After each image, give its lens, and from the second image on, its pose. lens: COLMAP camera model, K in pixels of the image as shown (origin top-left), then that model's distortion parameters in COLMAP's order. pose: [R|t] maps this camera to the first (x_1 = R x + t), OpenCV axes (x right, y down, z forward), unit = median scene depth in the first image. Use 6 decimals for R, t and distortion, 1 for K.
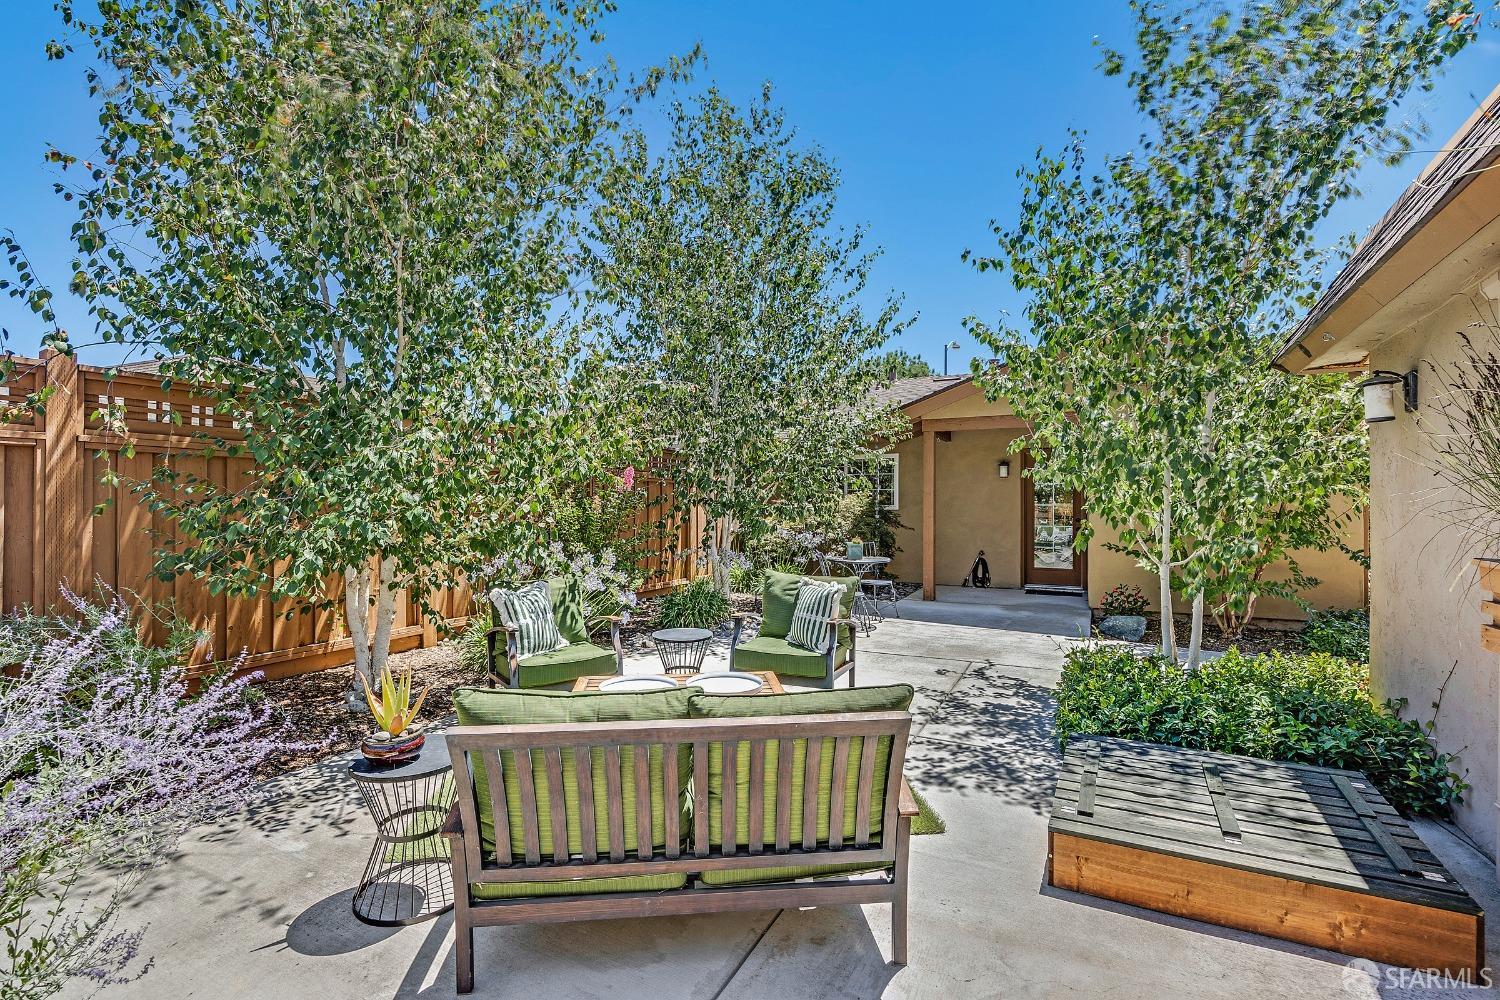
lens RADIAL K [[672.4, 0, 748.3], [0, 672.4, 495.7], [0, 0, 1]] dist [-0.022836, 0.003440]
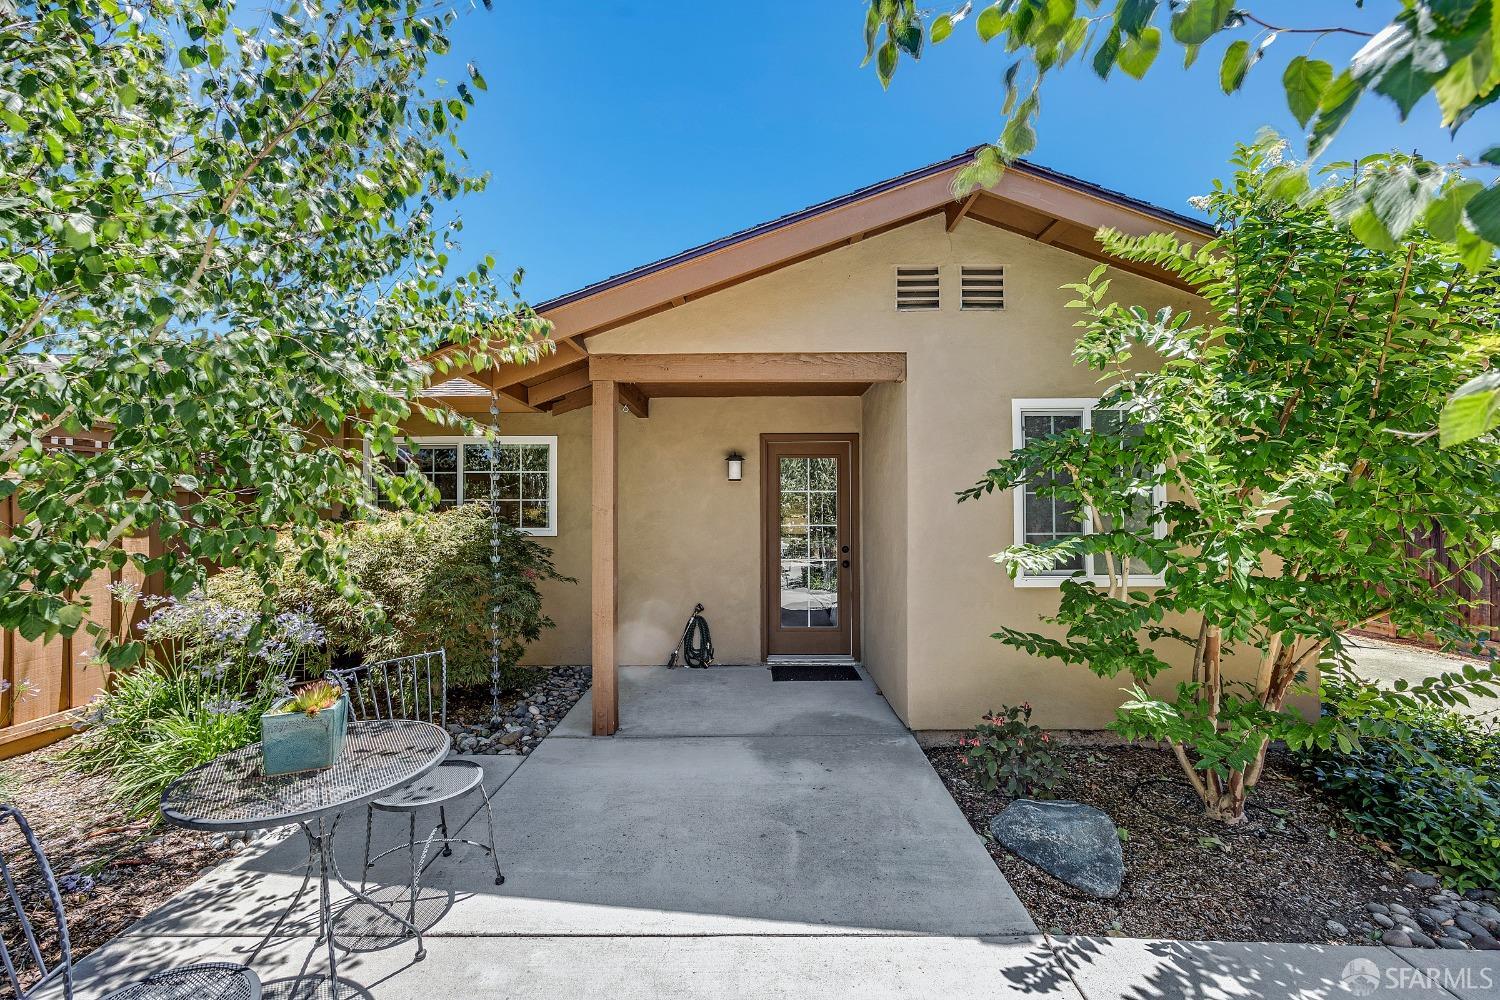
lens RADIAL K [[606.7, 0, 749.4], [0, 606.7, 498.6], [0, 0, 1]] dist [-0.006077, 0.000235]
pose [[0.888540, -0.005234, 0.458769, 0.145410], [0.007540, 0.999966, -0.003194, -0.008500], [-0.458737, 0.006297, 0.888550, 0.511427]]
